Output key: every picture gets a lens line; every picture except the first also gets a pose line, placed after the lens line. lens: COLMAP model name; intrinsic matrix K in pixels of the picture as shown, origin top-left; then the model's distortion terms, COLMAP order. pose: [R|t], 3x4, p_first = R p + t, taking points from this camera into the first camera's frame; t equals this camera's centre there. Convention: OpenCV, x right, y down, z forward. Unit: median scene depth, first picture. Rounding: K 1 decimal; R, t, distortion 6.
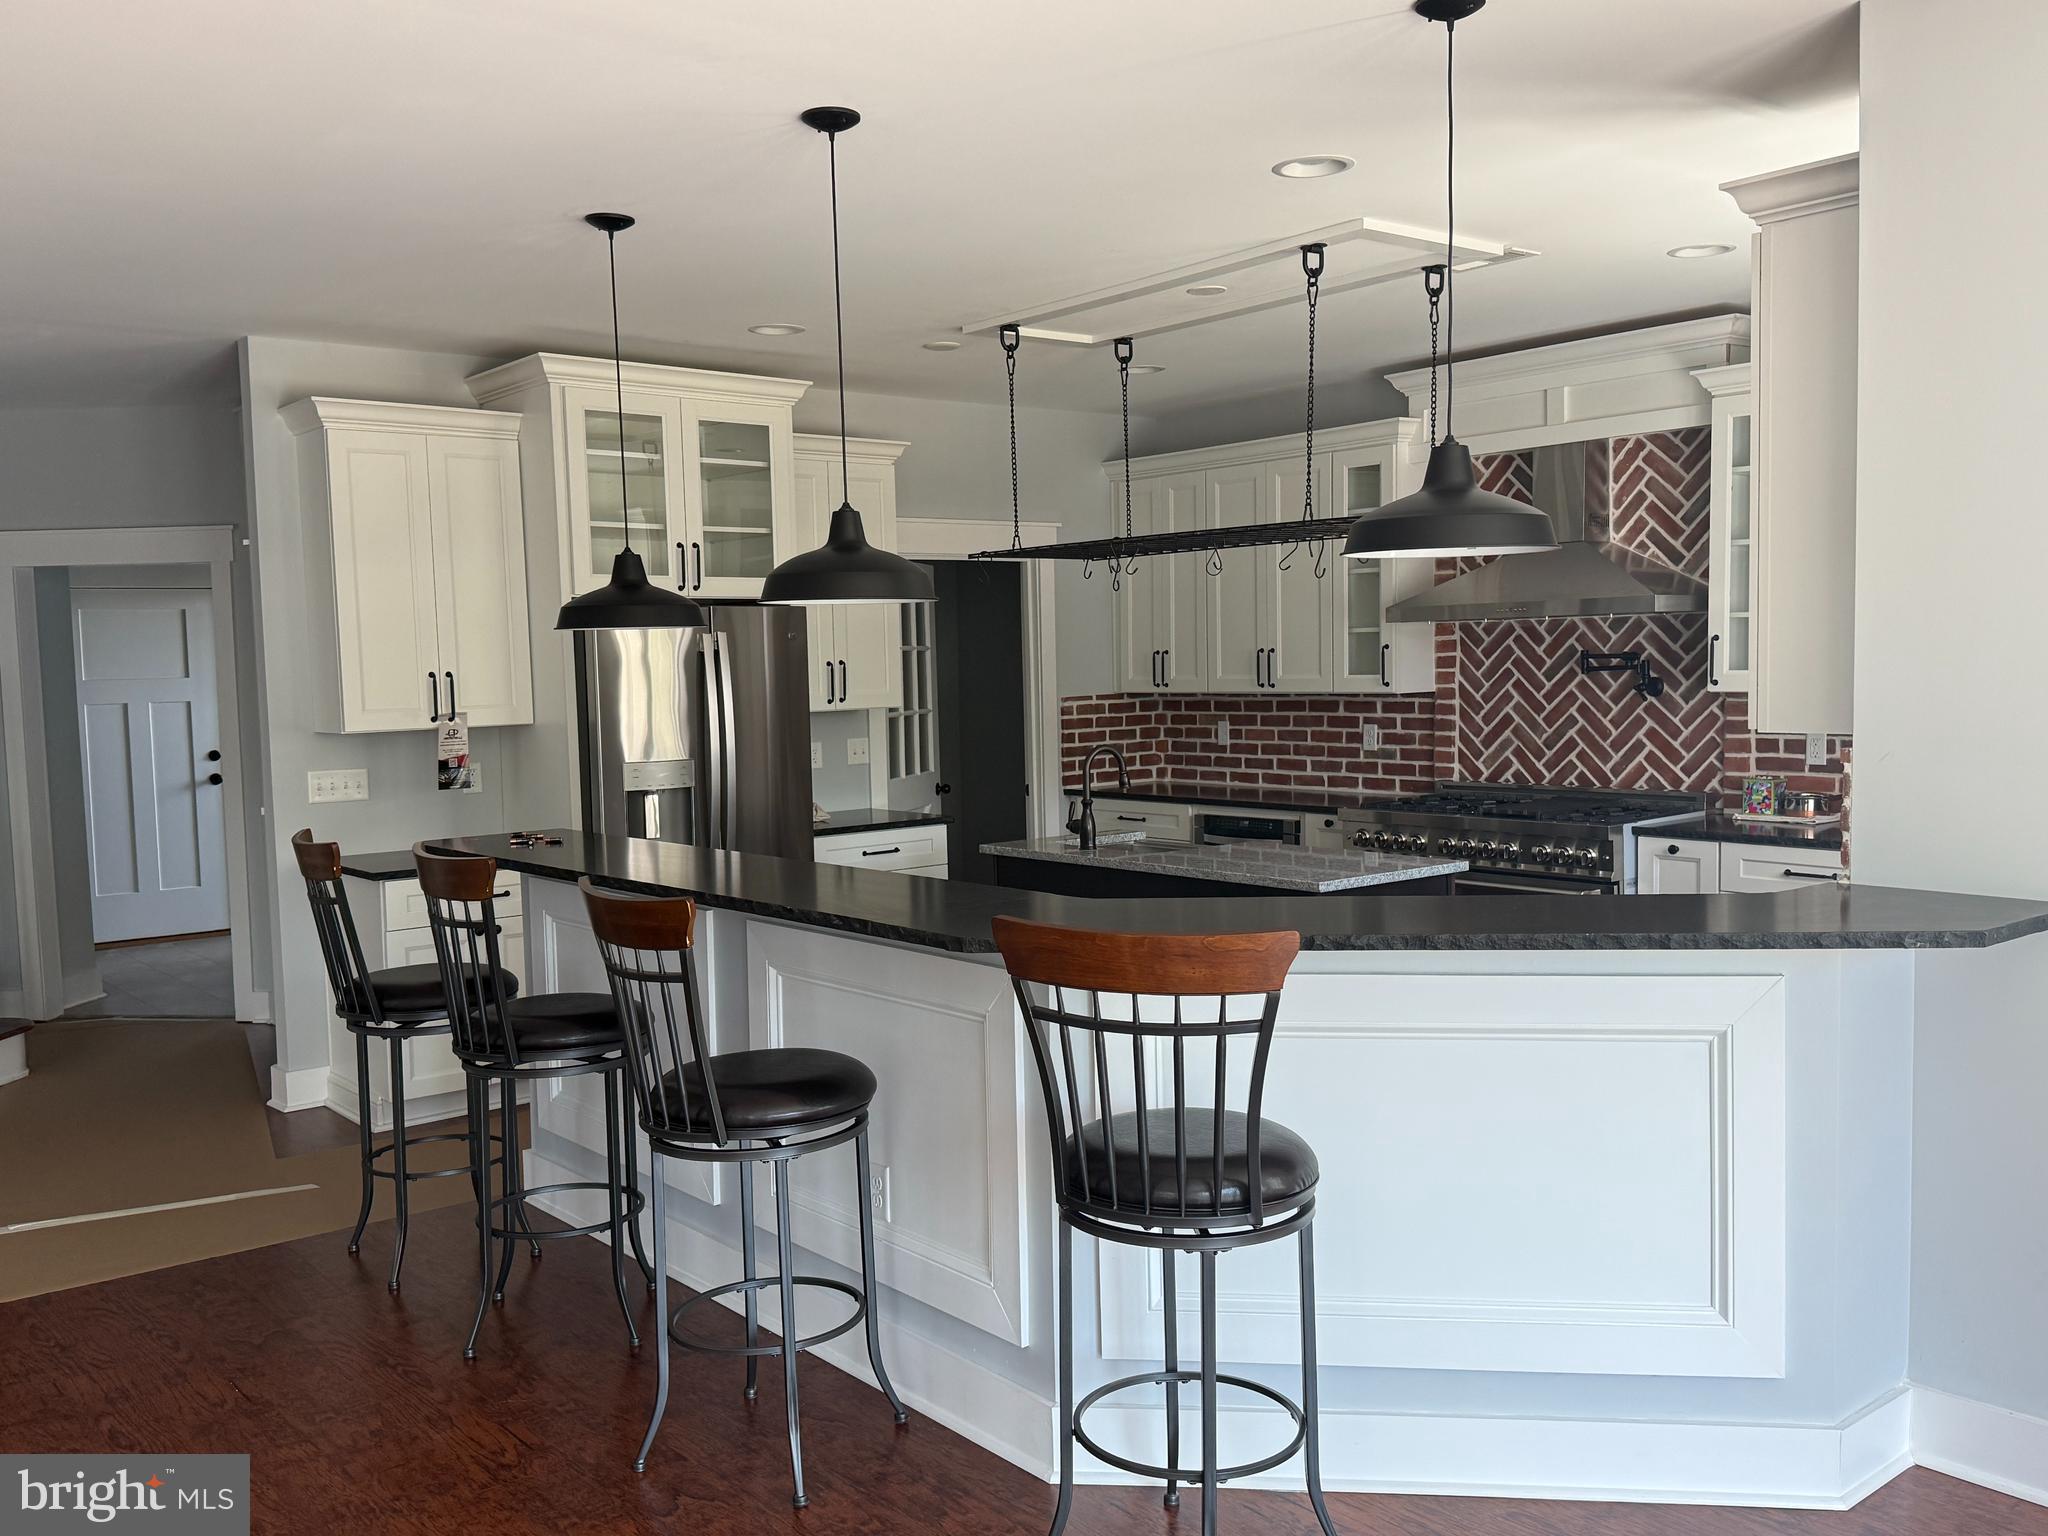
lens RADIAL K [[1779.2, 0, 1023.6], [0, 1779.2, 775.5], [0, 0, 1]] dist [0.267698, -0.636162]
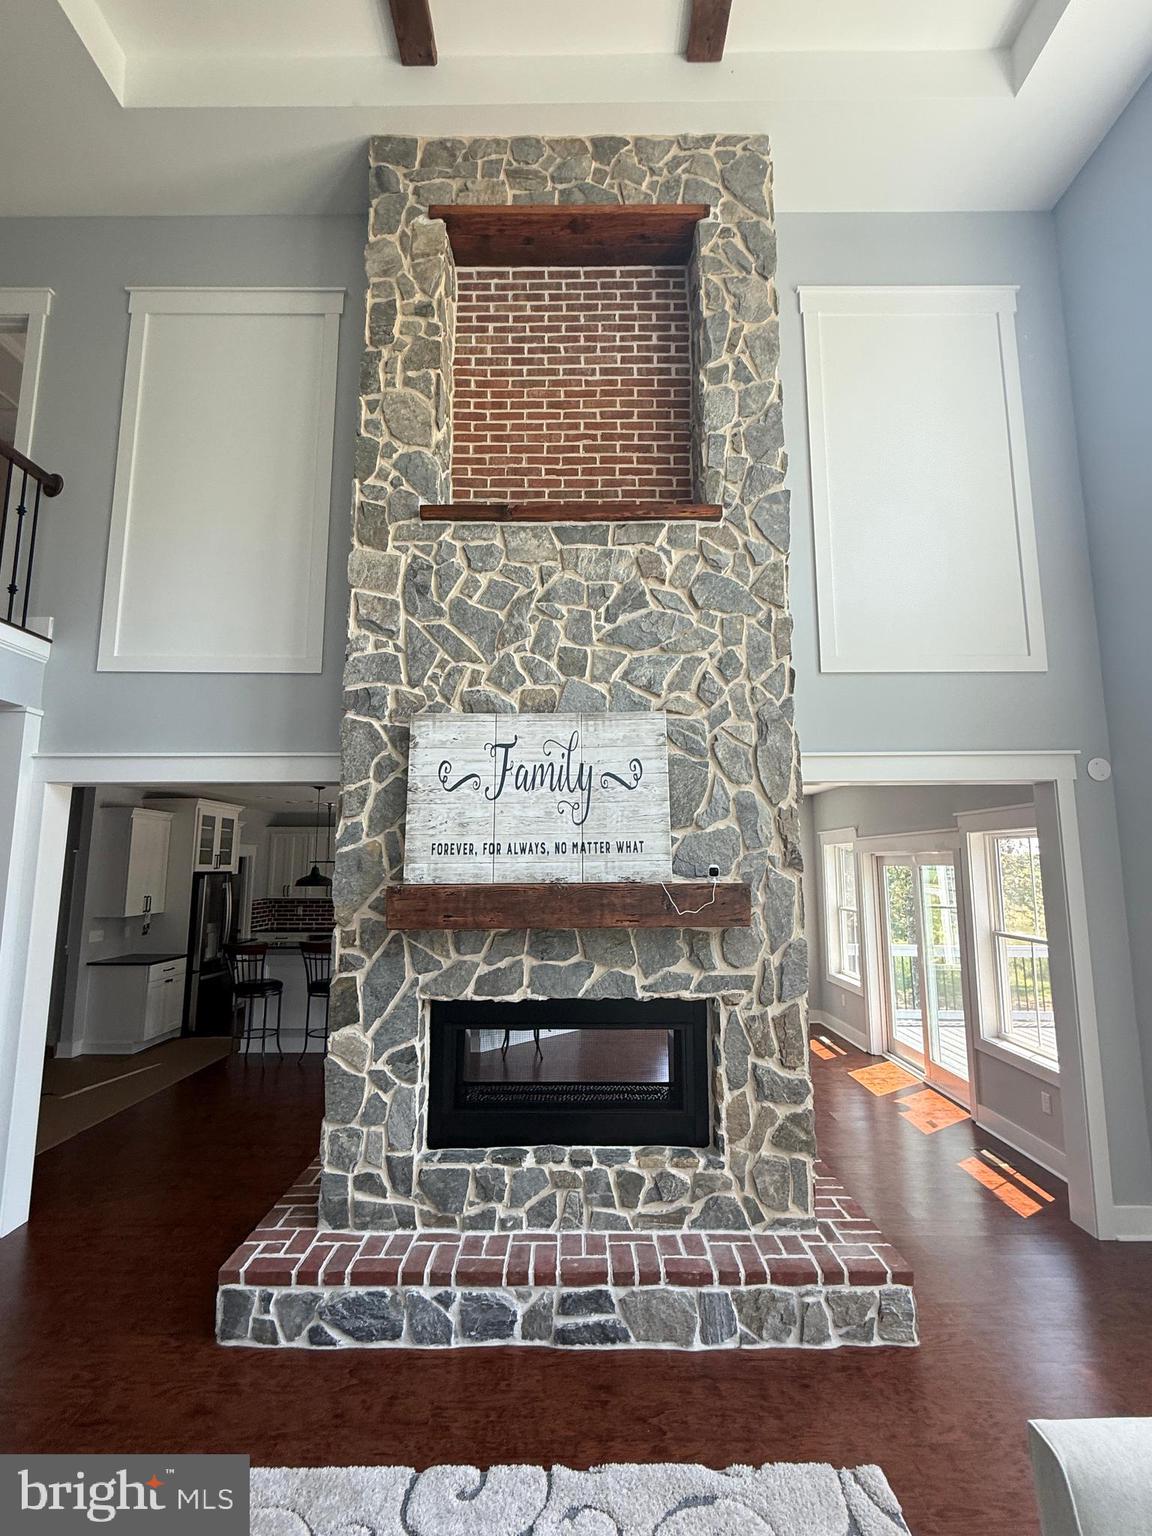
lens RADIAL K [[697.5, 0, 576.0], [0, 697.5, 768.0], [0, 0, 1]] dist [0.003587, 0.000439]
pose [[0.638117, 0.130934, 0.758724, -0.686464], [0.037883, 0.978901, -0.200792, -0.003781], [-0.769007, 0.156871, 0.619693, -0.280681]]
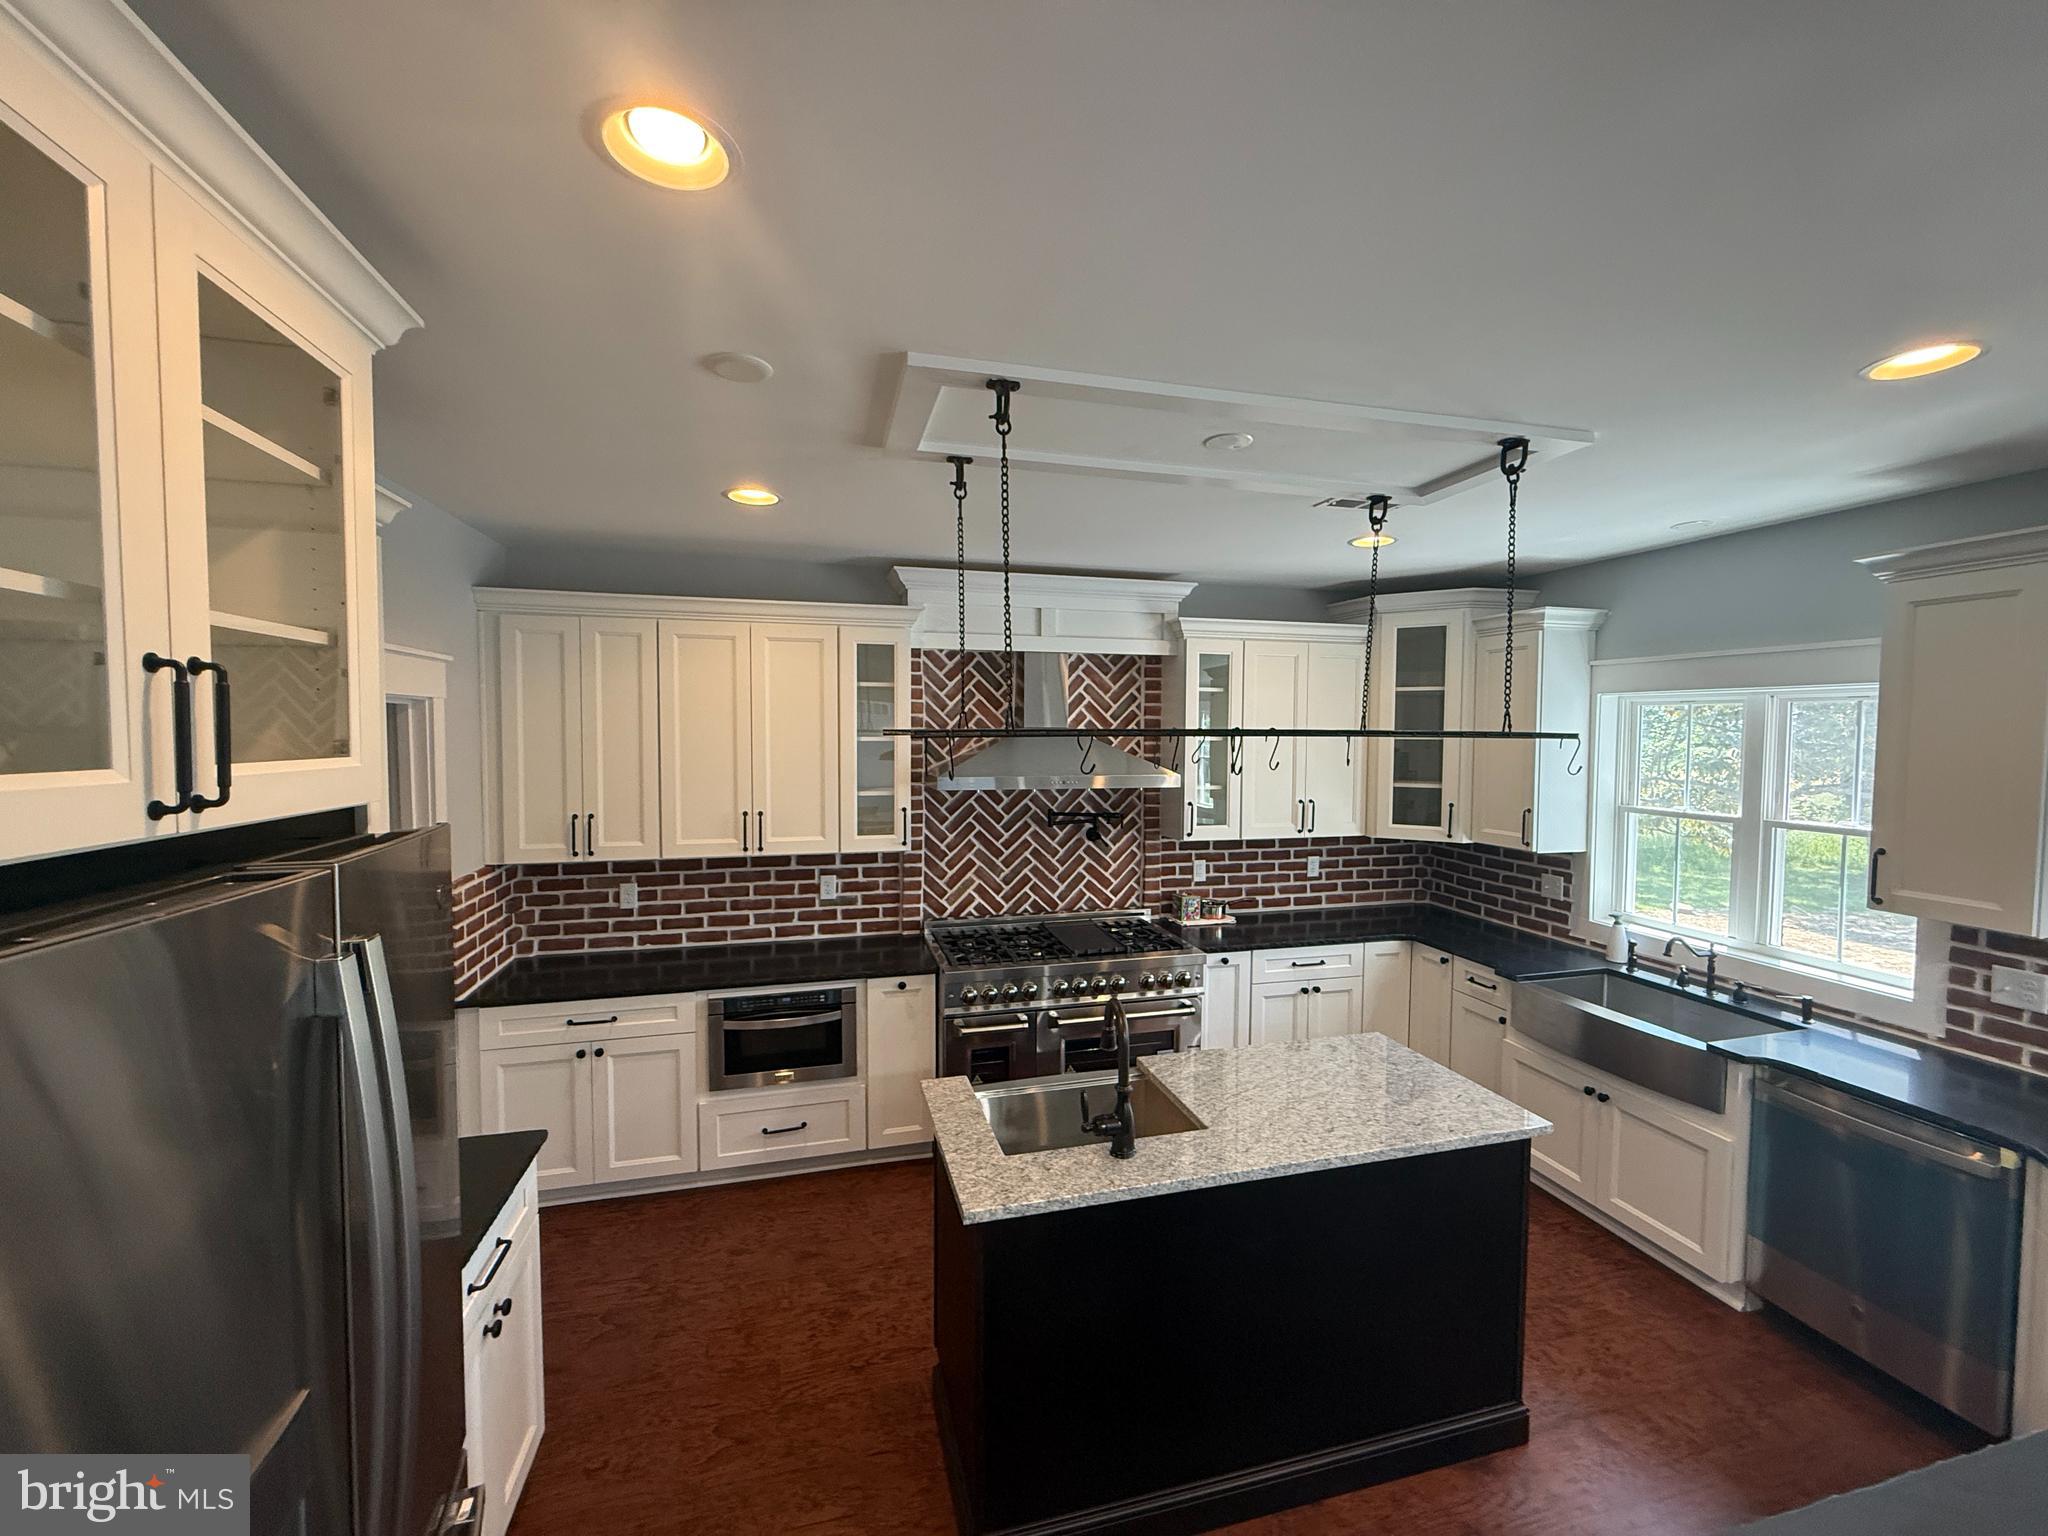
lens RADIAL K [[809.8, 0, 1023.8], [0, 809.8, 760.5], [0, 0, 1]] dist [0.001262, 0.000200]
pose [[0.415383, -0.011014, 0.909580, -0.224862], [0.046635, 0.998870, -0.009202, -0.096725], [-0.908450, 0.046240, 0.415427, 0.748677]]
